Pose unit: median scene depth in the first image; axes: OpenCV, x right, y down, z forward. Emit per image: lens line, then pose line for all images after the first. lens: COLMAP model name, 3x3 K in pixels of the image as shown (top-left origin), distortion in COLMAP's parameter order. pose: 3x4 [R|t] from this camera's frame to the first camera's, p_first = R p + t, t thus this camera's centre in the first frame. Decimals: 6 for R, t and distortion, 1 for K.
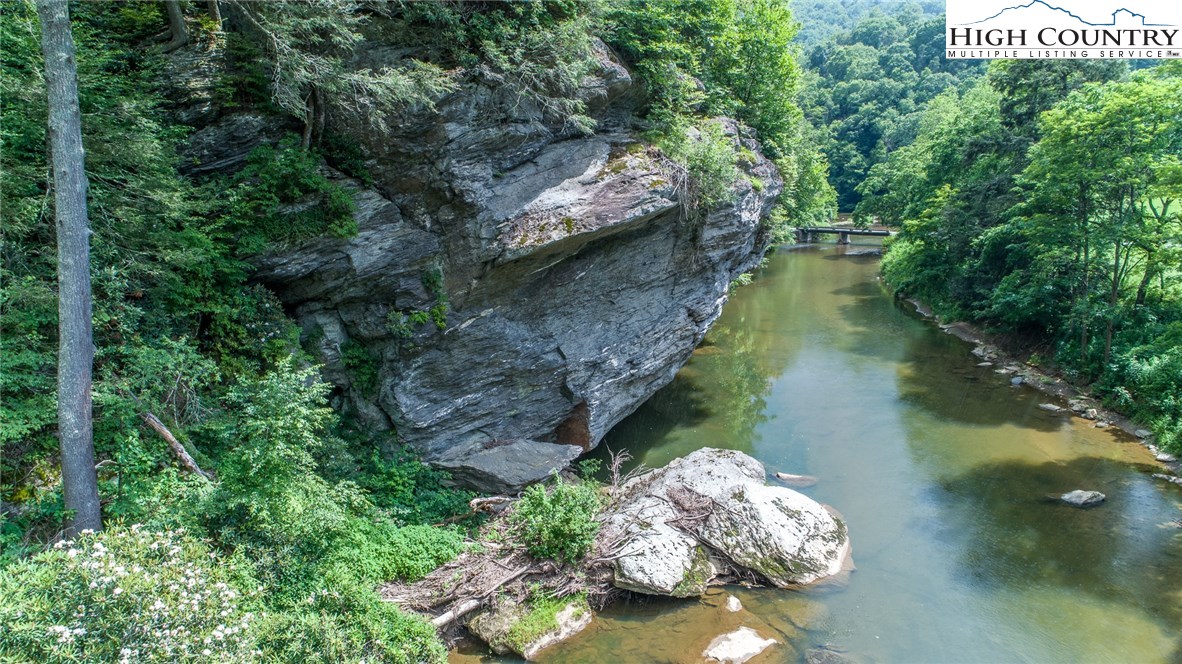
lens RADIAL K [[794.1, 0, 591.0], [0, 794.1, 332.0], [0, 0, 1]] dist [0.021515, 0.002092]
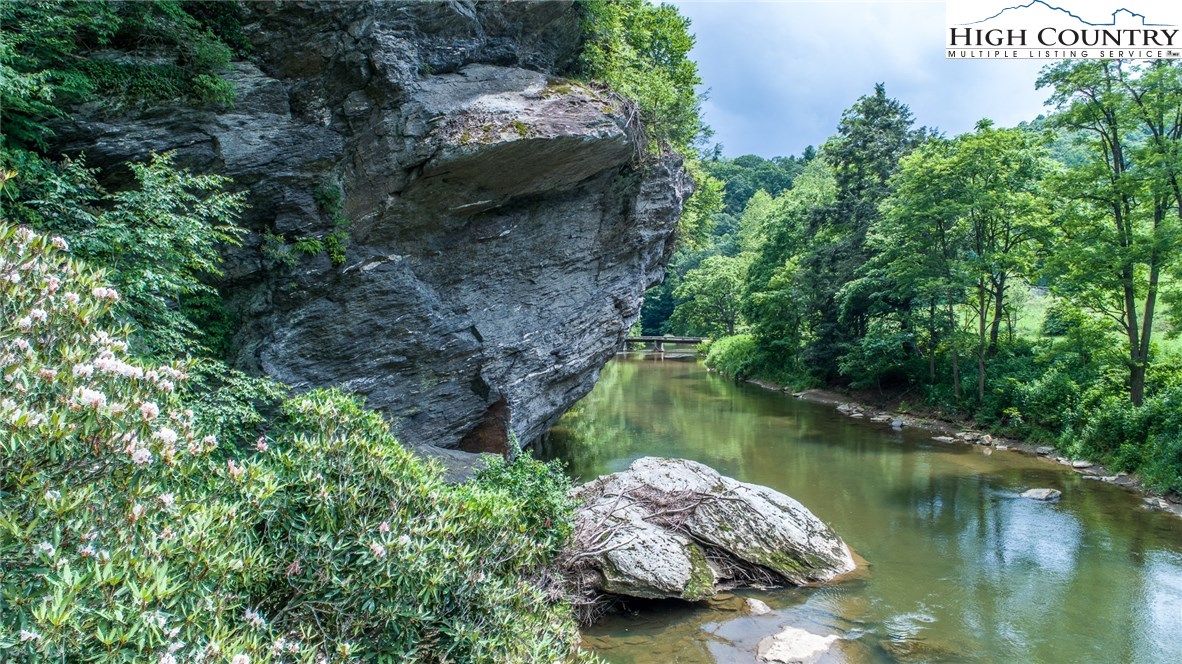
lens RADIAL K [[794.1, 0, 591.0], [0, 794.1, 332.0], [0, 0, 1]] dist [0.021515, 0.002092]
pose [[0.965873, 0.014260, 0.258623, -0.152887], [0.032035, 0.984240, -0.173910, 0.192230], [-0.257027, 0.176260, 0.950194, 0.255556]]
